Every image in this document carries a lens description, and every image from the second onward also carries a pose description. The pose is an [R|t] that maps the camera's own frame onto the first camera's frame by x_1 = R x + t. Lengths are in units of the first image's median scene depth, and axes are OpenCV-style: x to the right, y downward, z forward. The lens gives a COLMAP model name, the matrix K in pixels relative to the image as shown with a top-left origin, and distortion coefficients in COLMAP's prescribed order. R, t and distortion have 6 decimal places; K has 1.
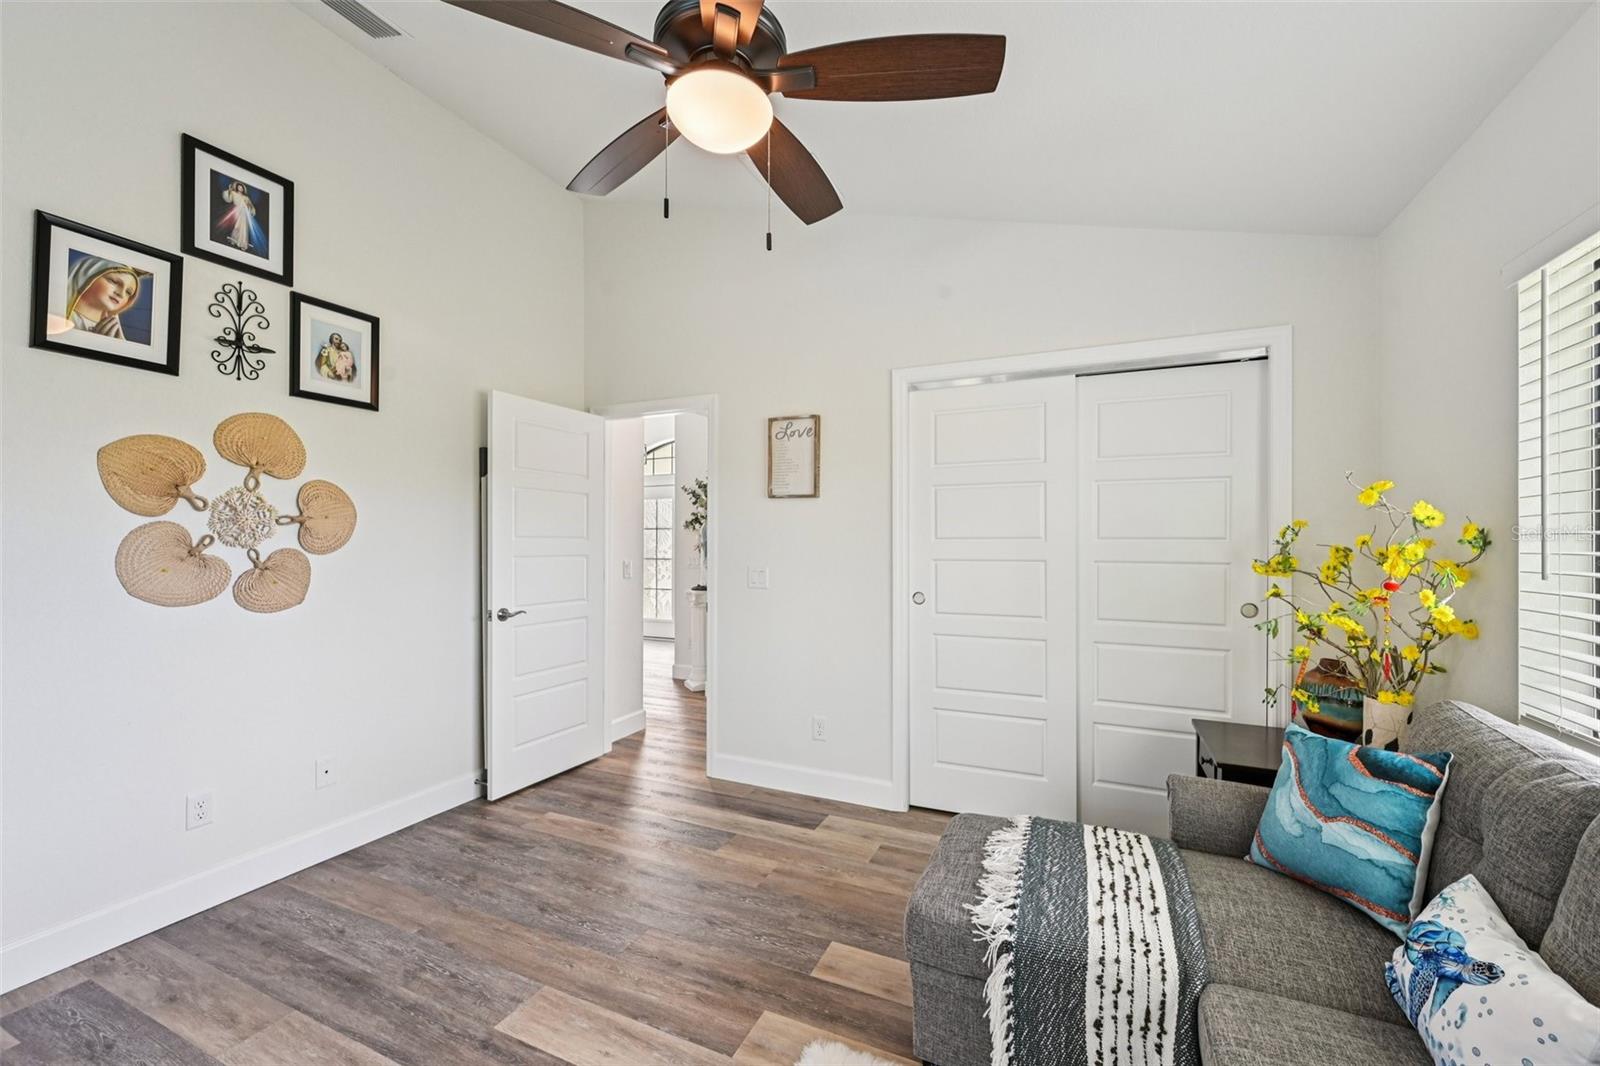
lens RADIAL K [[634.6, 0, 807.5], [0, 634.6, 533.2], [0, 0, 1]] dist [0.002553, 0.000413]
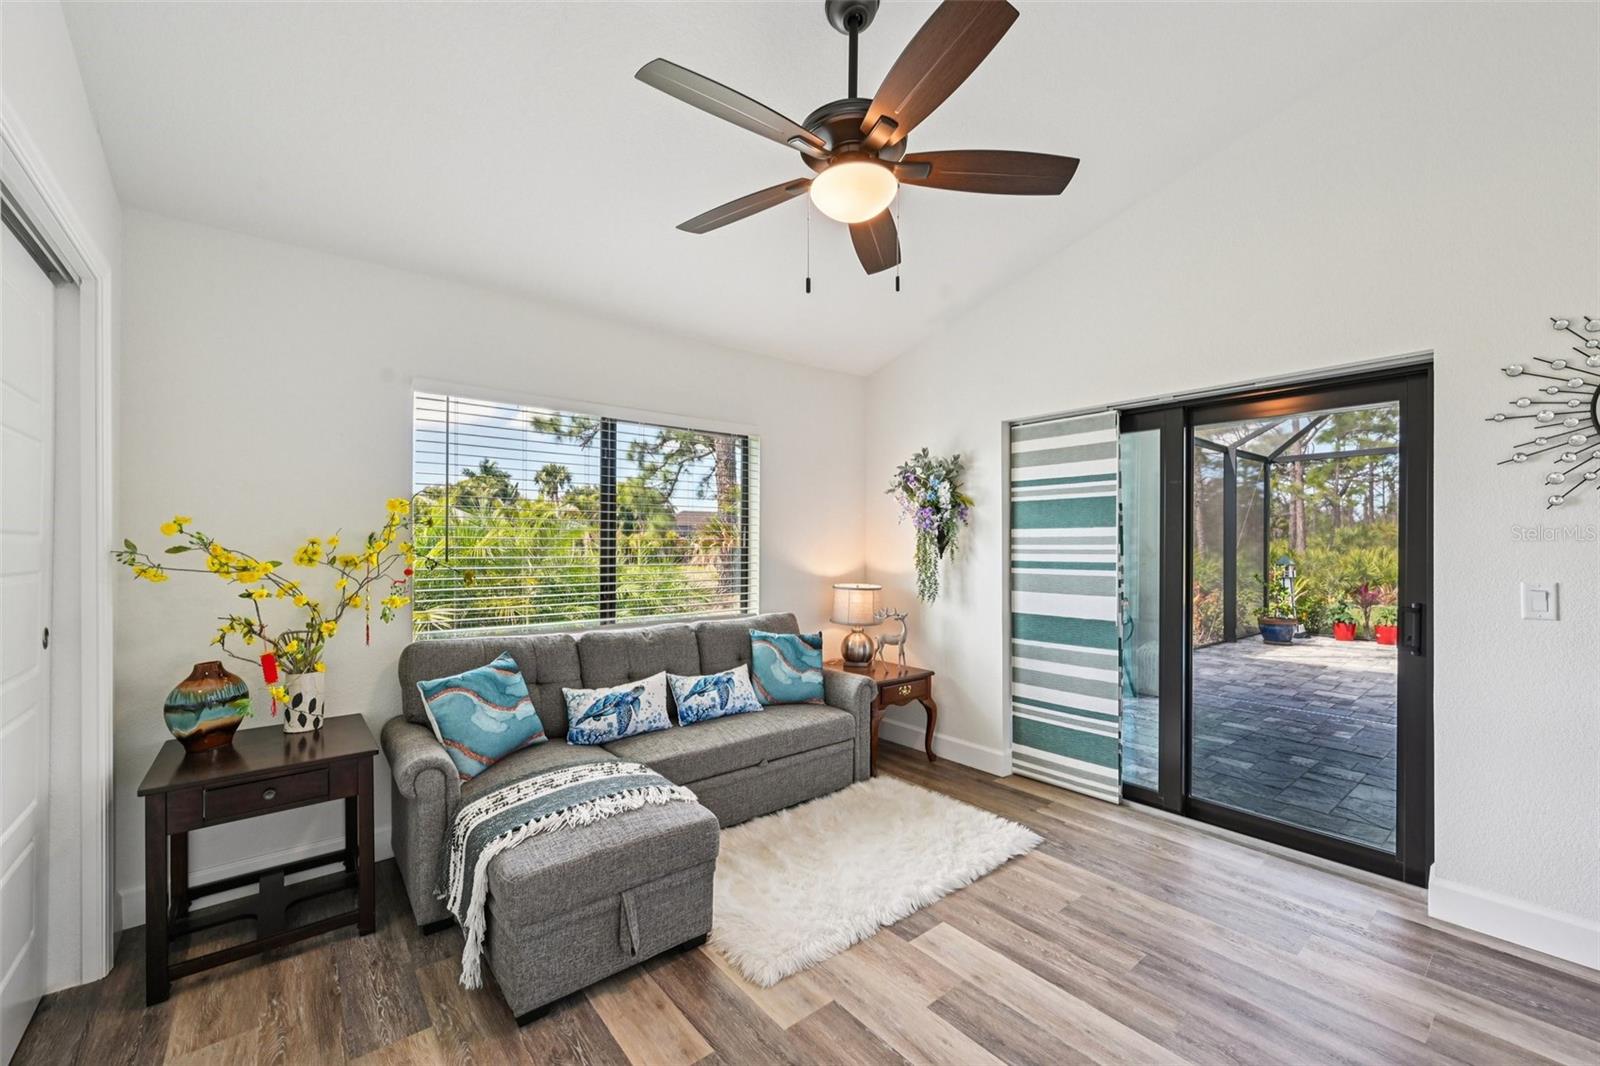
lens RADIAL K [[636.7, 0, 800.1], [0, 636.7, 526.2], [0, 0, 1]] dist [-0.001136, 0.000053]
pose [[-0.890752, 0.008528, 0.454409, -0.408045], [-0.011833, 0.999050, -0.041946, 0.022711], [-0.454335, -0.042741, -0.889805, 1.439868]]
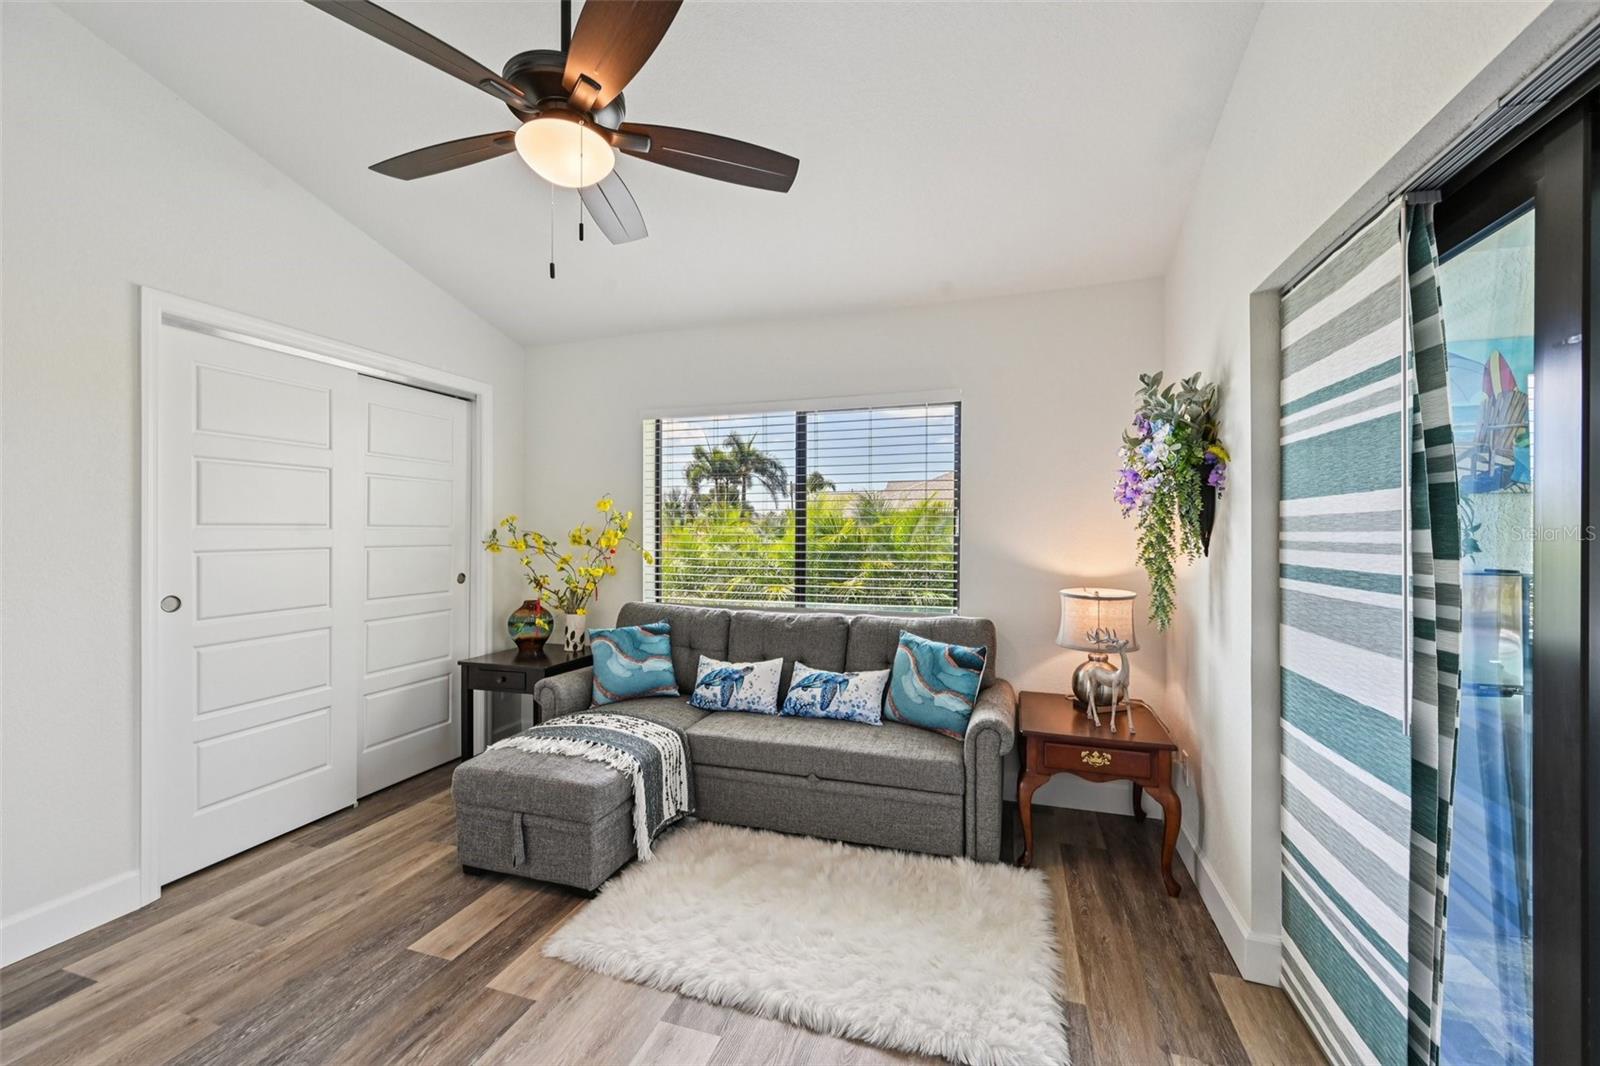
lens RADIAL K [[633.3, 0, 800.3], [0, 633.3, 514.3], [0, 0, 1]] dist [-0.000164, -0.000123]
pose [[-0.102862, 0.022836, 0.994434, -0.884128], [-0.016676, 0.999556, -0.024678, 0.003860], [-0.994556, -0.019121, -0.102435, 0.469655]]
